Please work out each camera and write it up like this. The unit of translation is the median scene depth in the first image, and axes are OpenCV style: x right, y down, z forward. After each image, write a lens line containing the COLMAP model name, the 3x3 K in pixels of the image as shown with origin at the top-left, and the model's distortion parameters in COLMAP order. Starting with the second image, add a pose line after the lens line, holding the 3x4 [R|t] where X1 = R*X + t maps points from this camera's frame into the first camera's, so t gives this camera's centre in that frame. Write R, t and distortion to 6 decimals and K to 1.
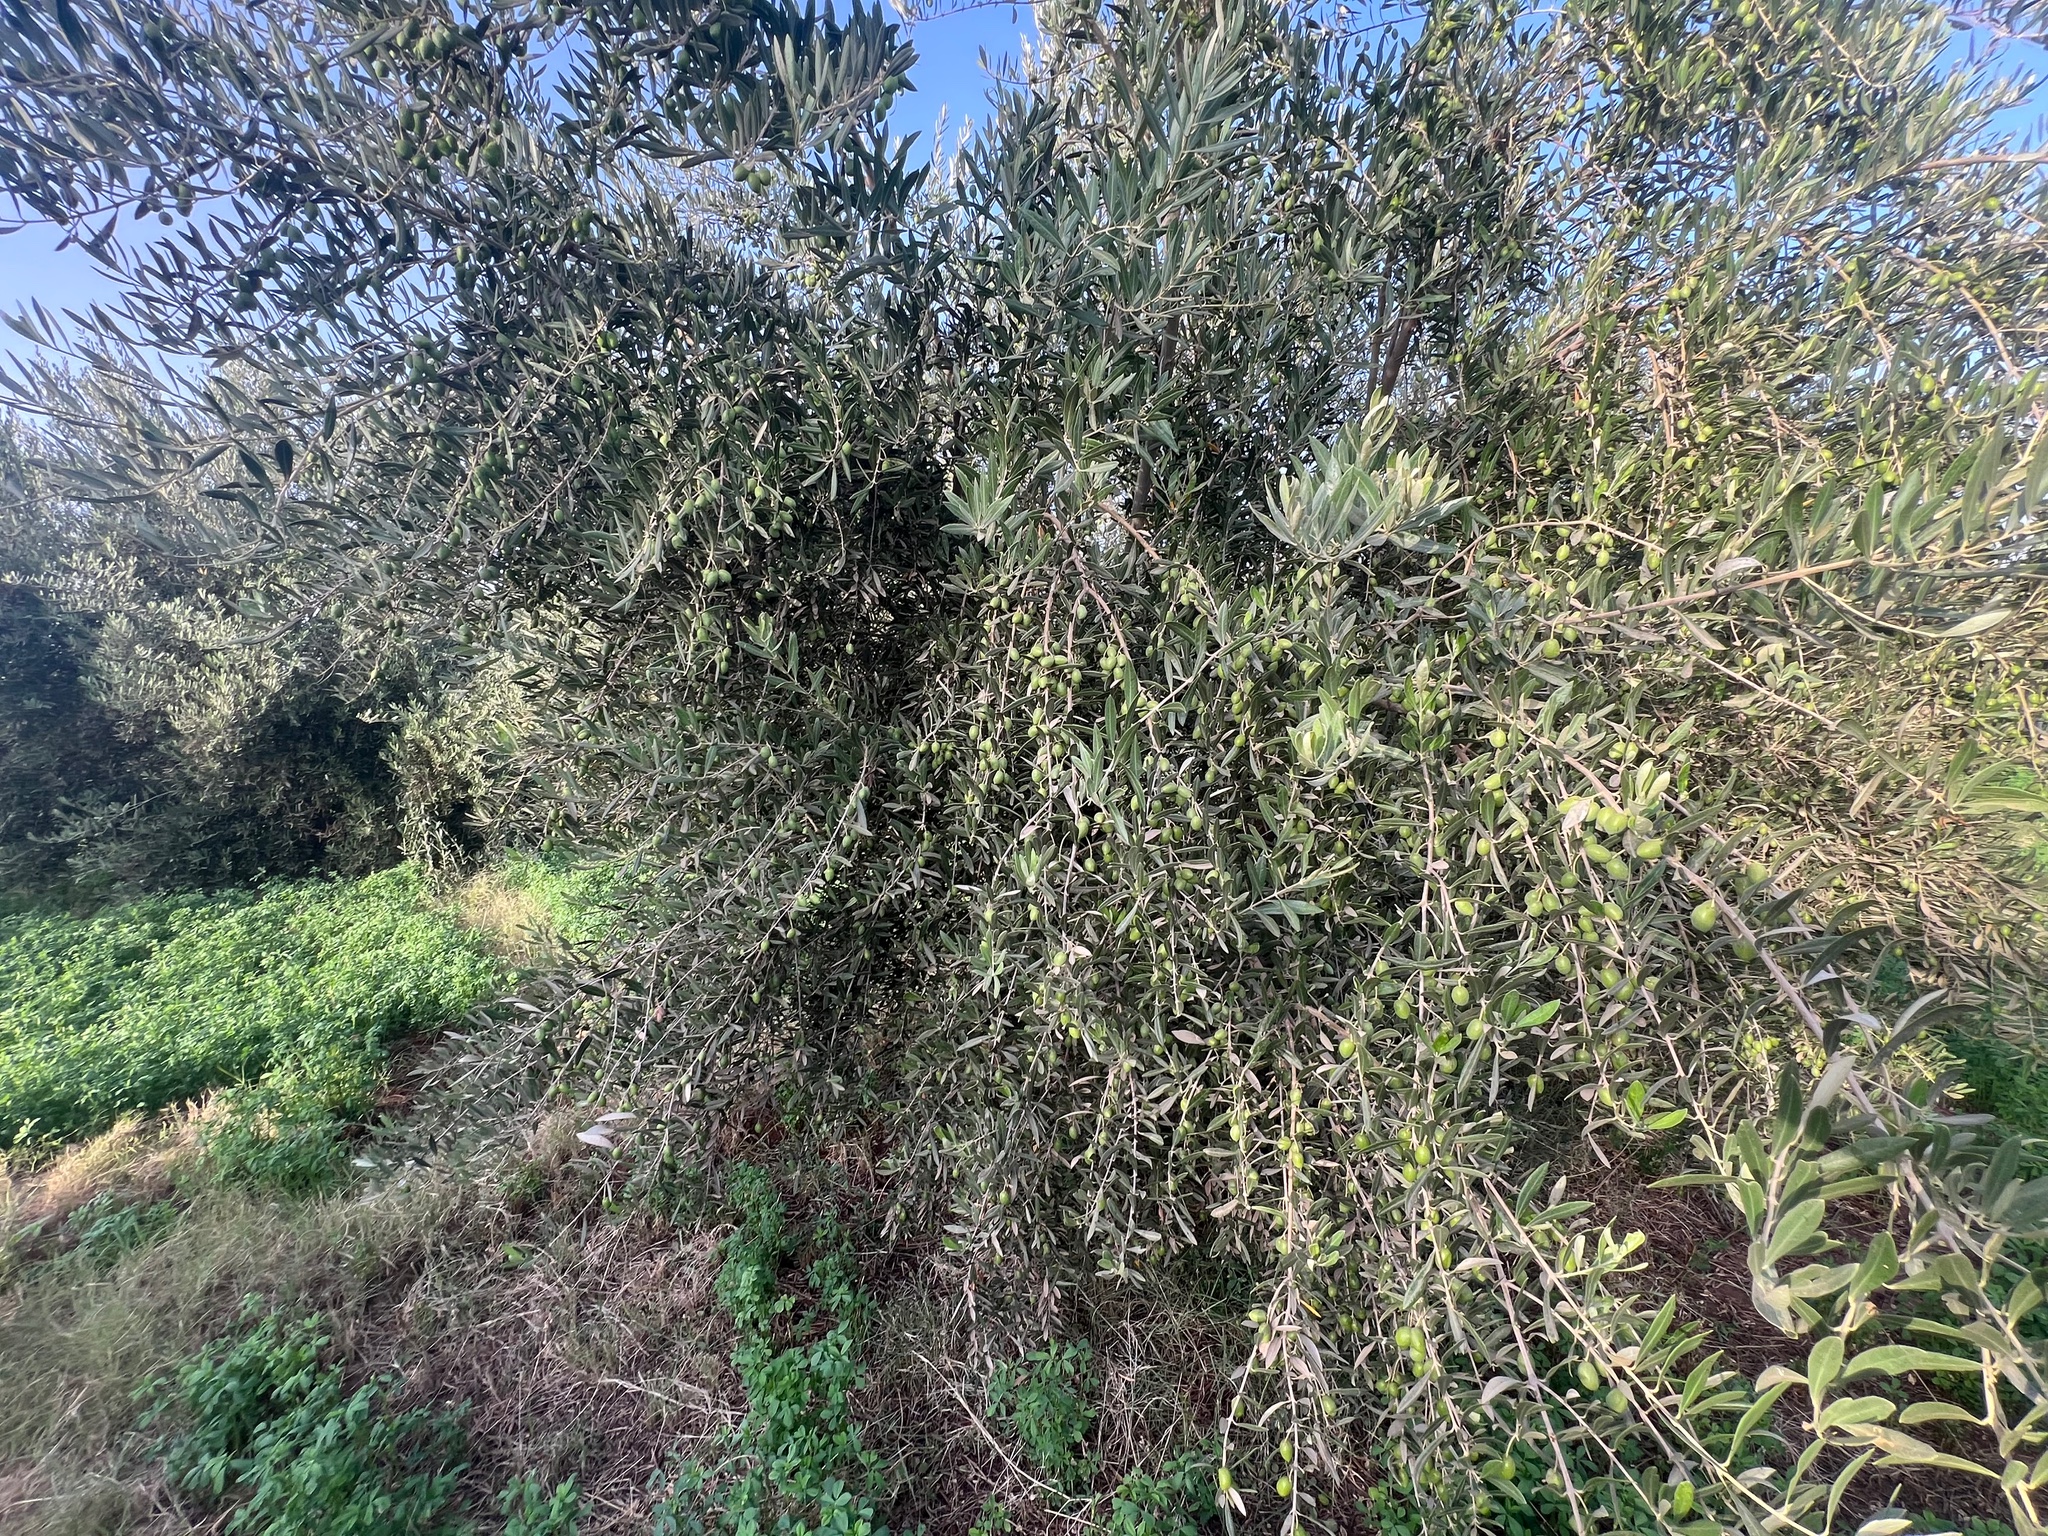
lens RADIAL K [[810.5, 0, 1032.5], [0, 810.5, 769.4], [0, 0, 1]] dist [-0.012002, 0.002337]
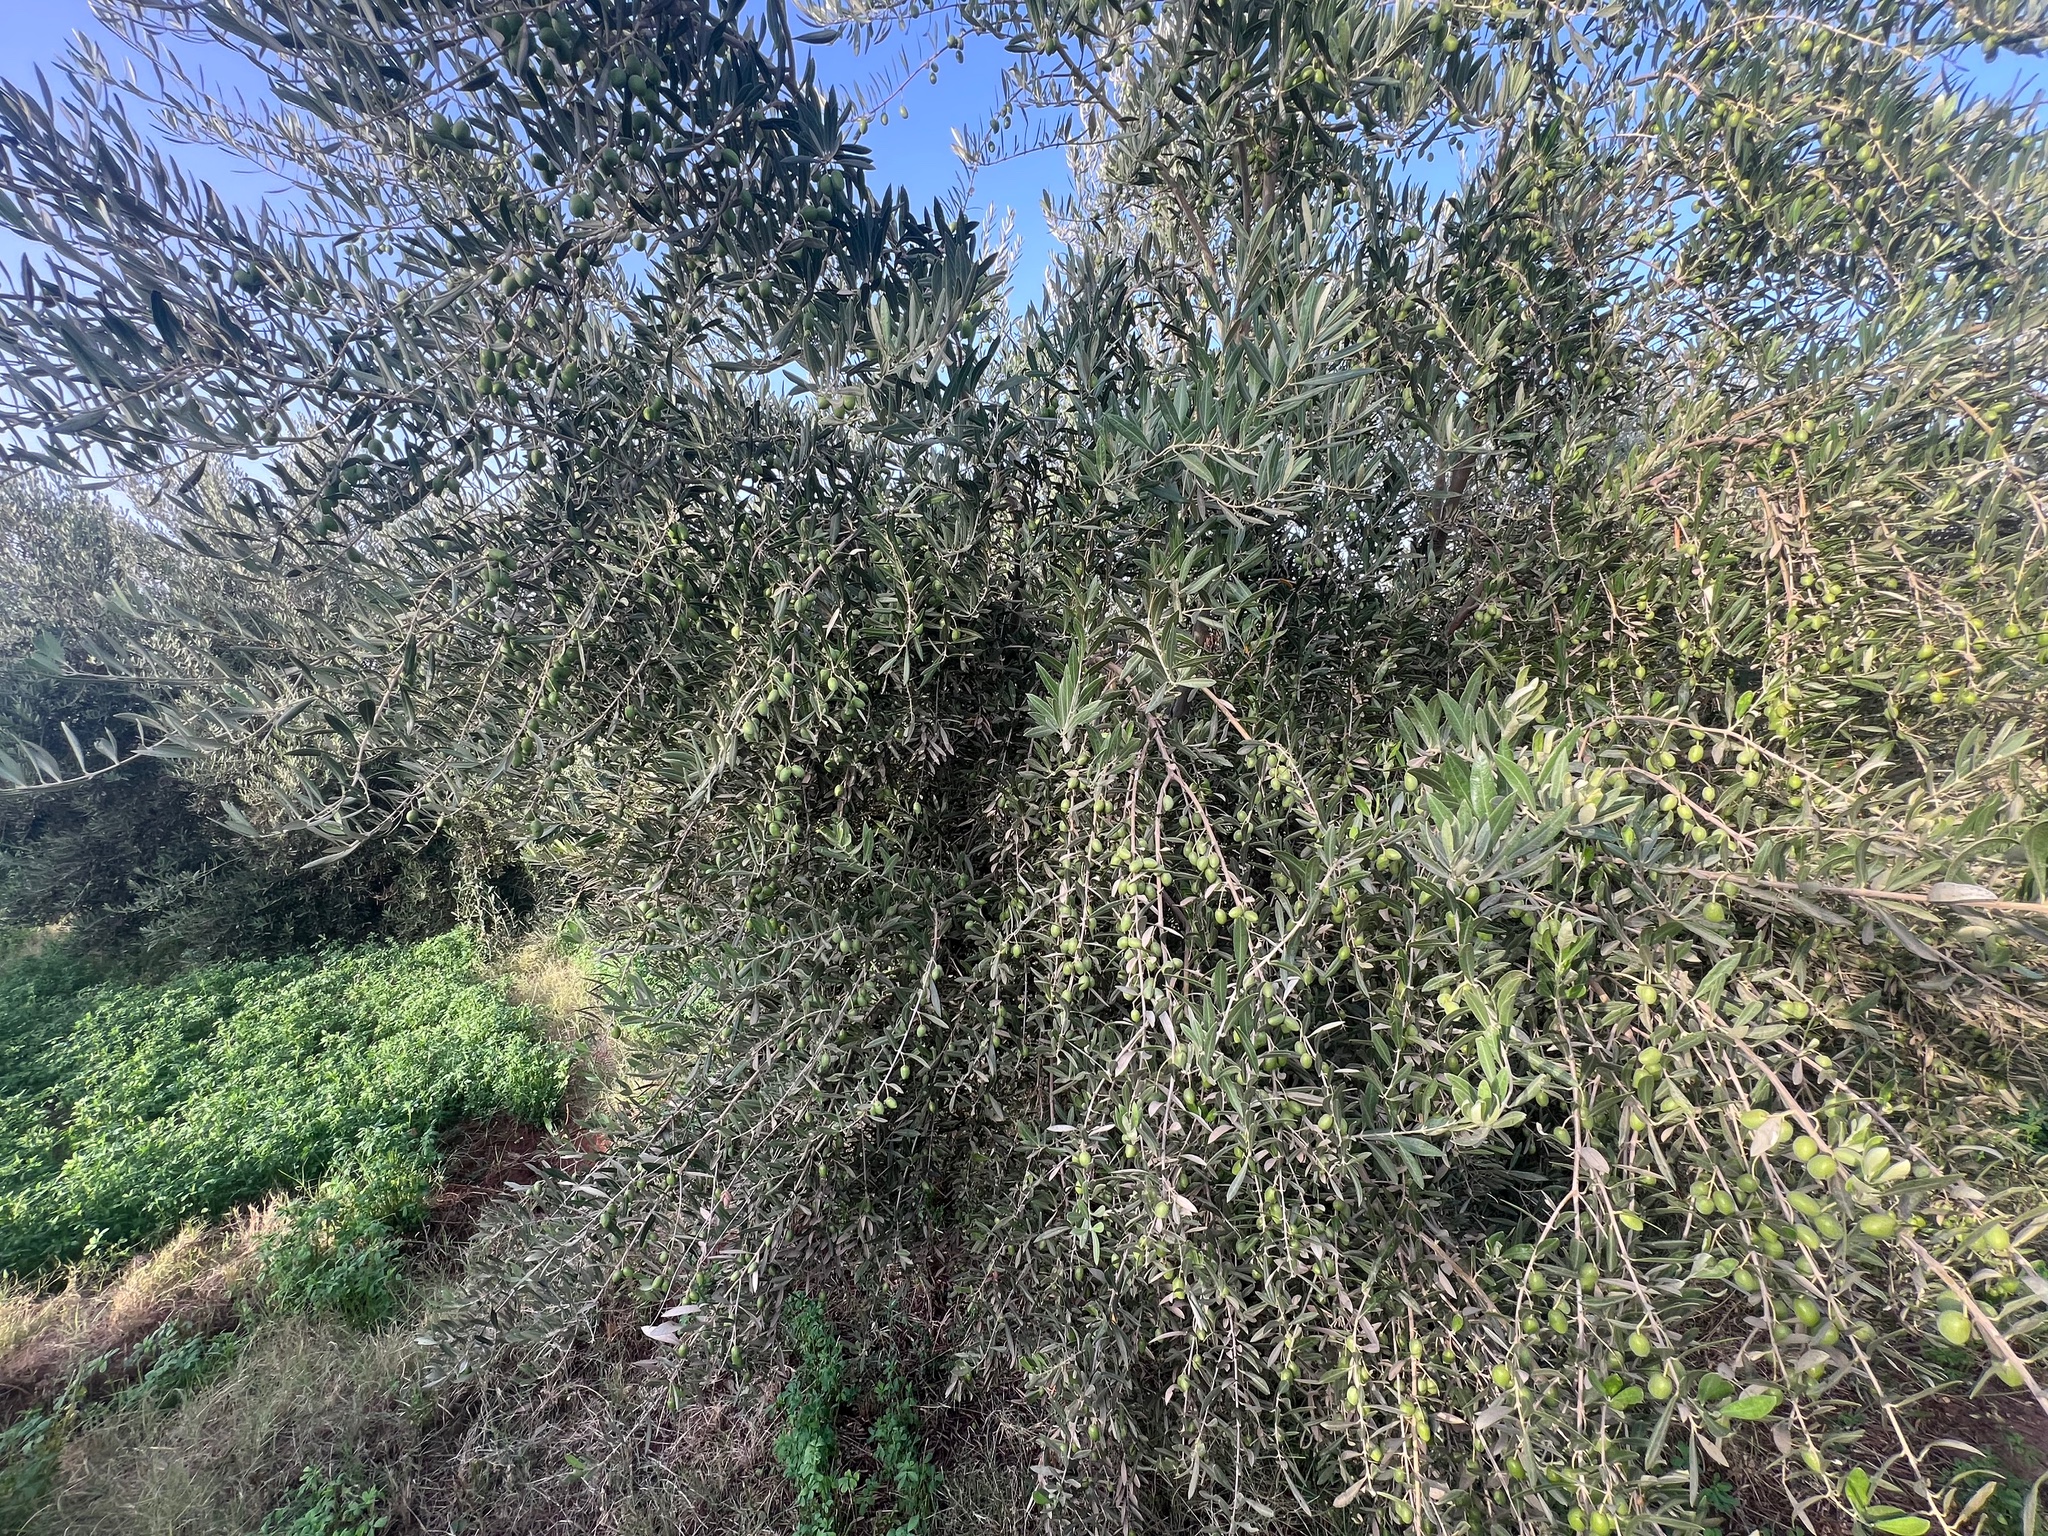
lens RADIAL K [[810.5, 0, 1032.5], [0, 810.5, 769.4], [0, 0, 1]] dist [-0.012002, 0.002337]
pose [[0.999117, -0.010564, -0.040658, -0.050234], [0.009223, 0.999412, -0.033037, -0.172289], [0.040983, 0.032633, 0.998627, 0.035362]]
